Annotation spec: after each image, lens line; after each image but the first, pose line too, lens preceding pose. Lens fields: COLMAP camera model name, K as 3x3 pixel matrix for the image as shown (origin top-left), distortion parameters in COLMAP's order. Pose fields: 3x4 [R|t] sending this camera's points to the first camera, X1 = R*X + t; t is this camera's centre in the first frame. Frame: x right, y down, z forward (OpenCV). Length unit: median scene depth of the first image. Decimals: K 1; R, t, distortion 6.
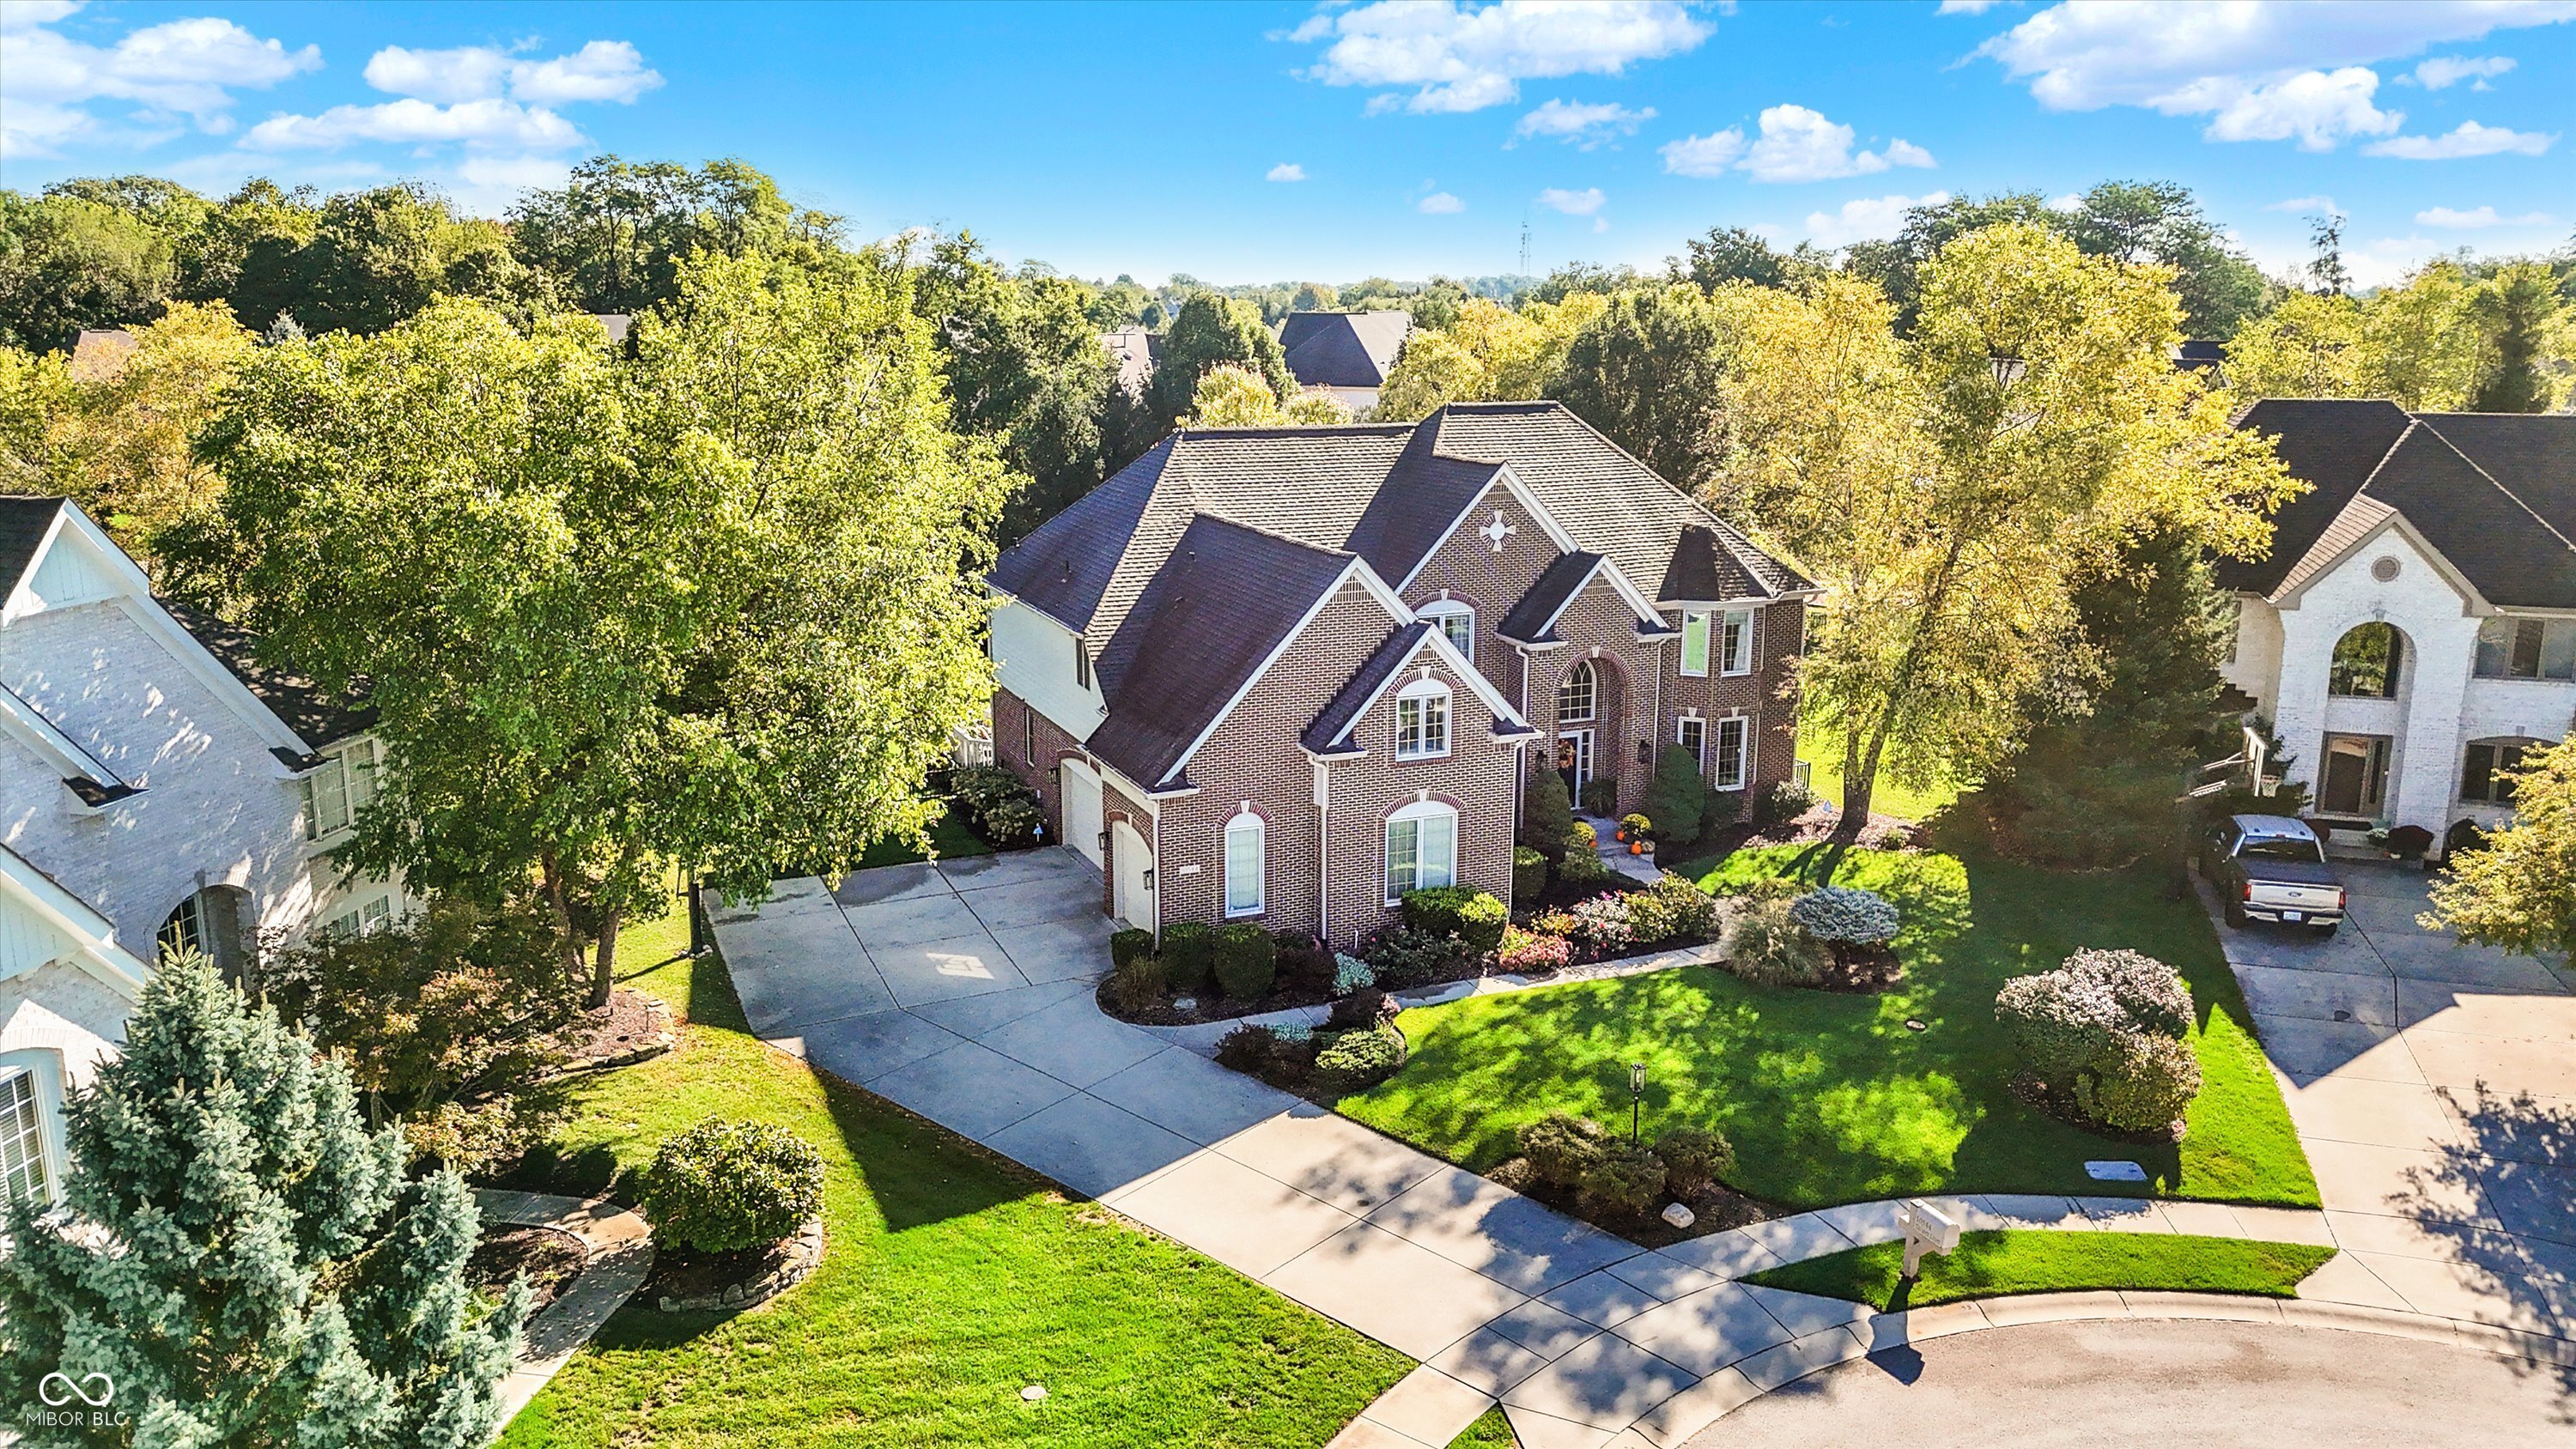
lens RADIAL K [[1884.3, 0, 1288.0], [0, 1884.3, 724.5], [0, 0, 1]] dist [0.080792, 0.000589]
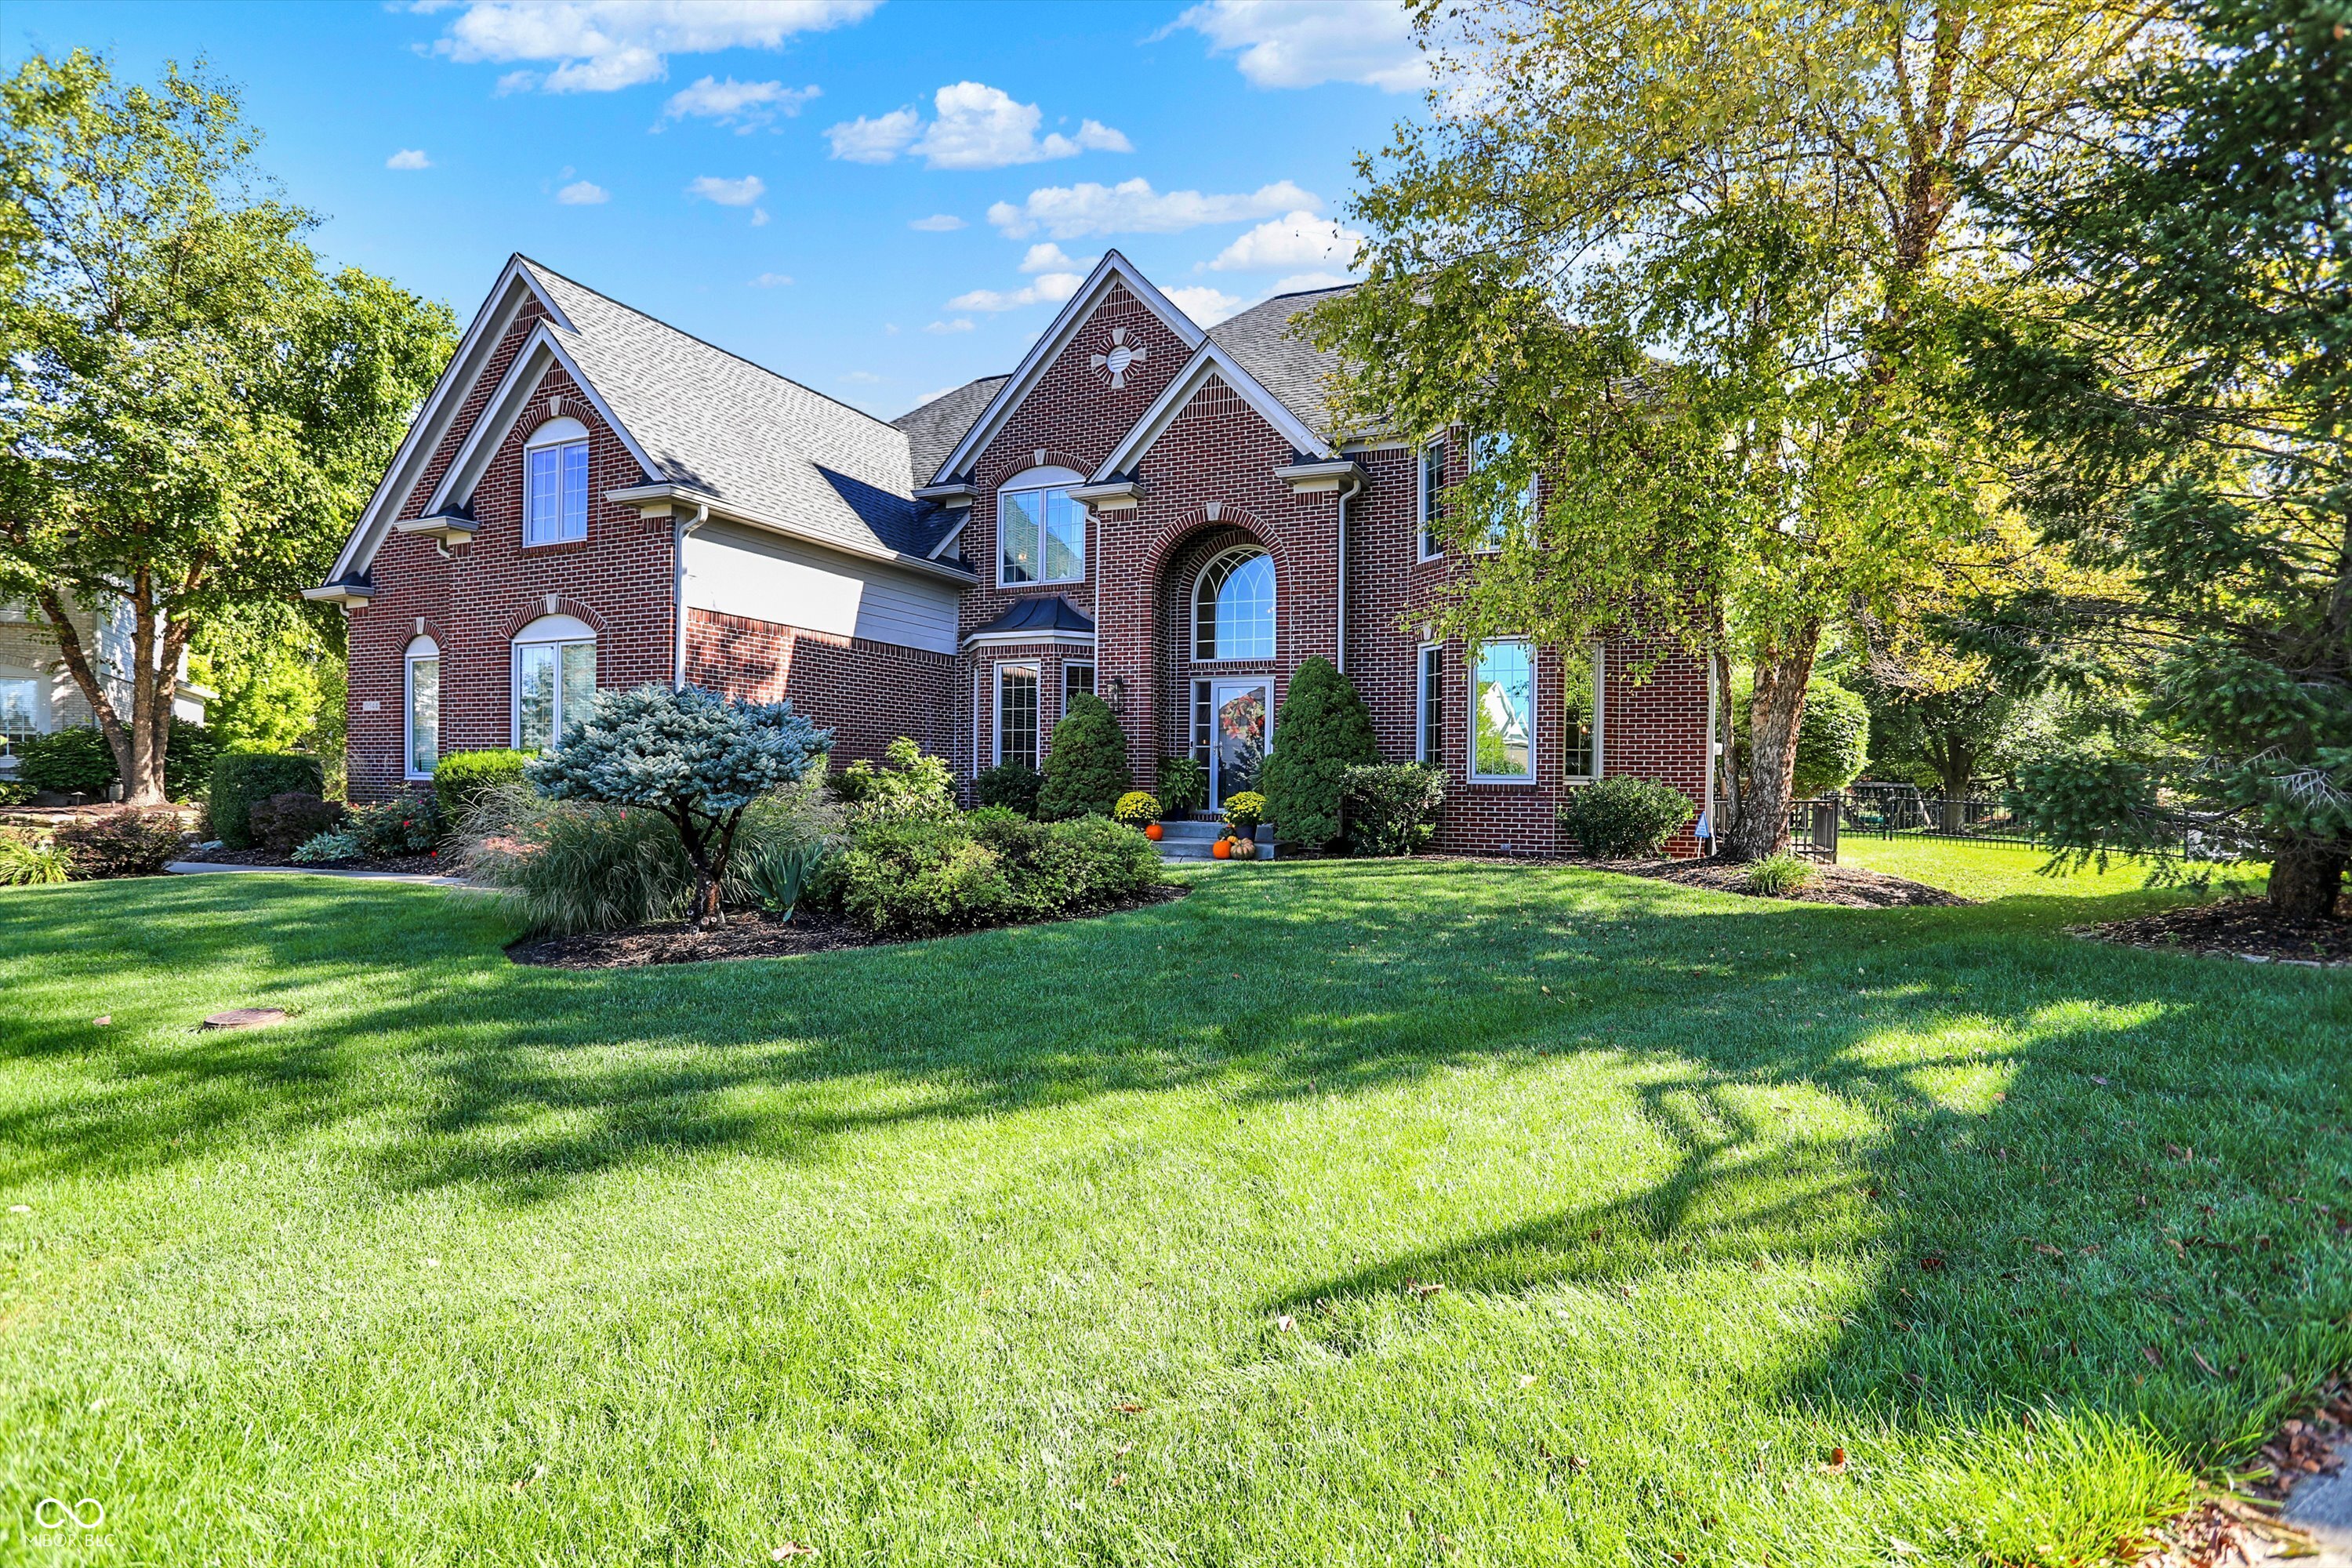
lens RADIAL K [[1141.6, 0, 1176.0], [0, 1141.6, 784.0], [0, 0, 1]] dist [-0.055425, 0.000186]
pose [[0.684176, 0.006014, -0.729292, 0.487661], [-0.168630, 0.974174, -0.150164, 0.117083], [0.709554, 0.225720, 0.667521, 0.913708]]
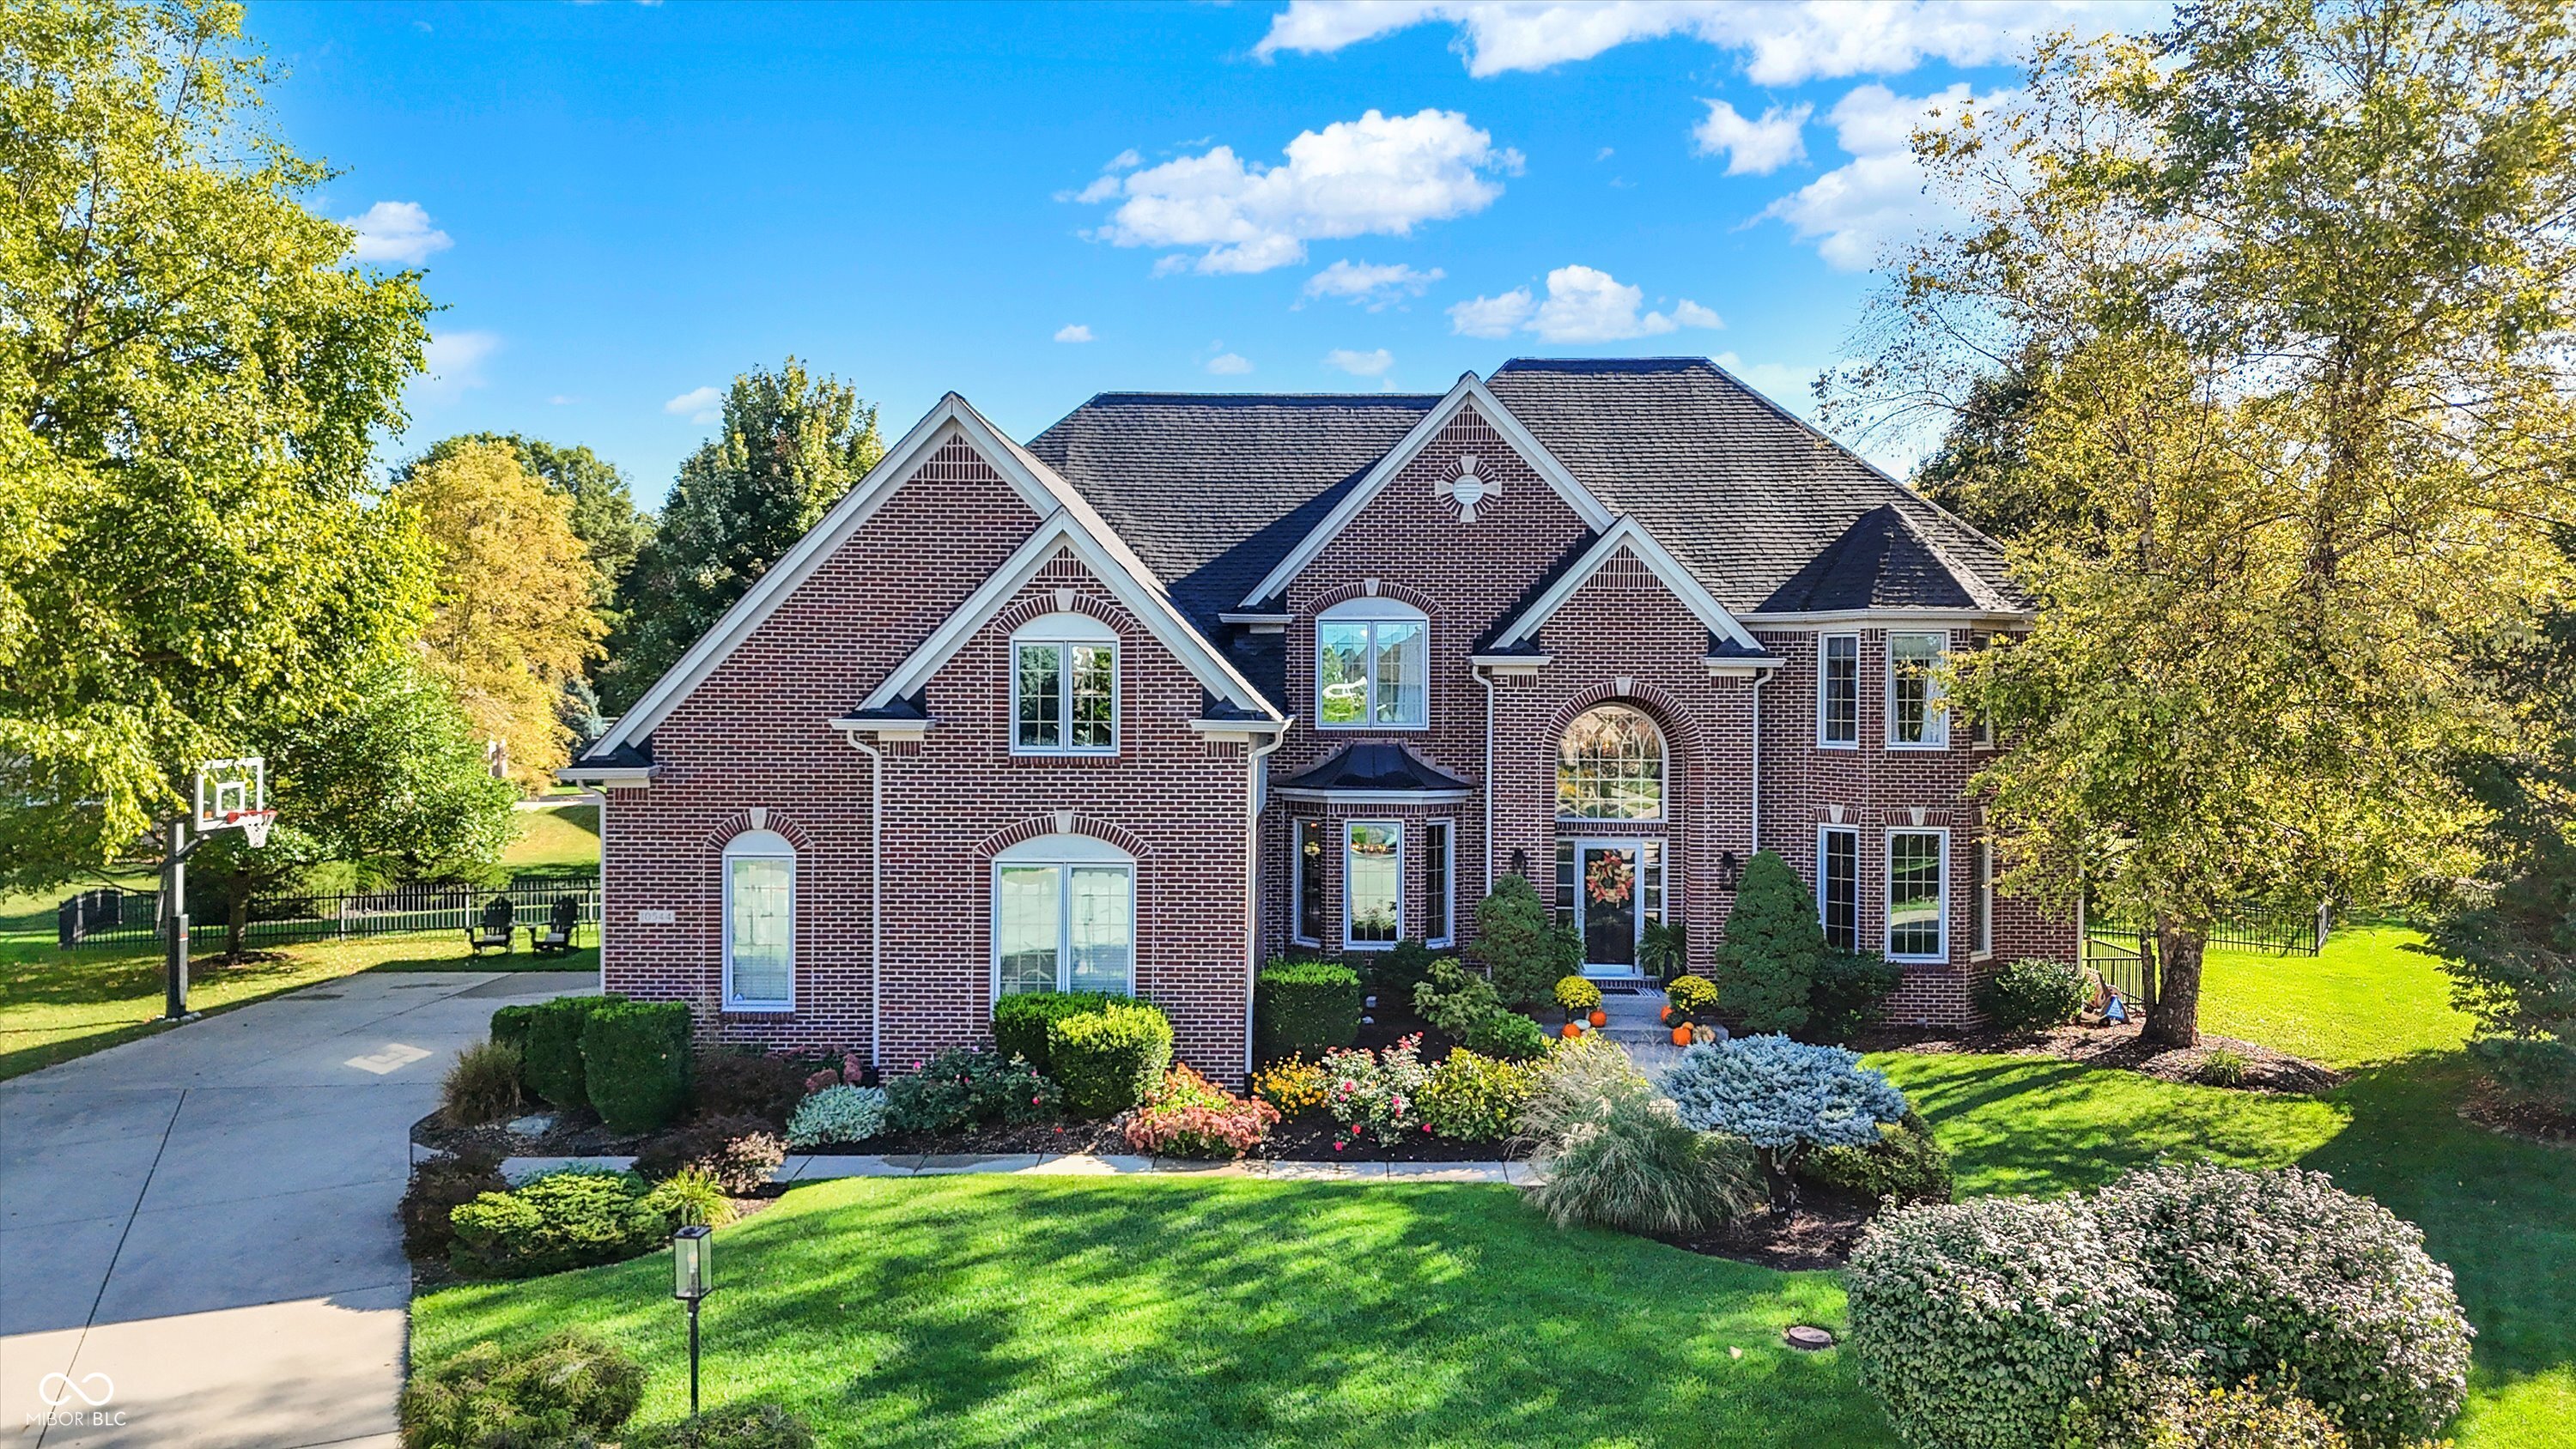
lens RADIAL K [[1884.3, 0, 1288.0], [0, 1884.3, 724.5], [0, 0, 1]] dist [0.080792, 0.000589]
pose [[0.909355, 0.008267, -0.415939, 0.366675], [-0.094019, 0.978020, -0.186112, 0.107572], [0.405258, 0.208348, 0.890145, 0.521320]]
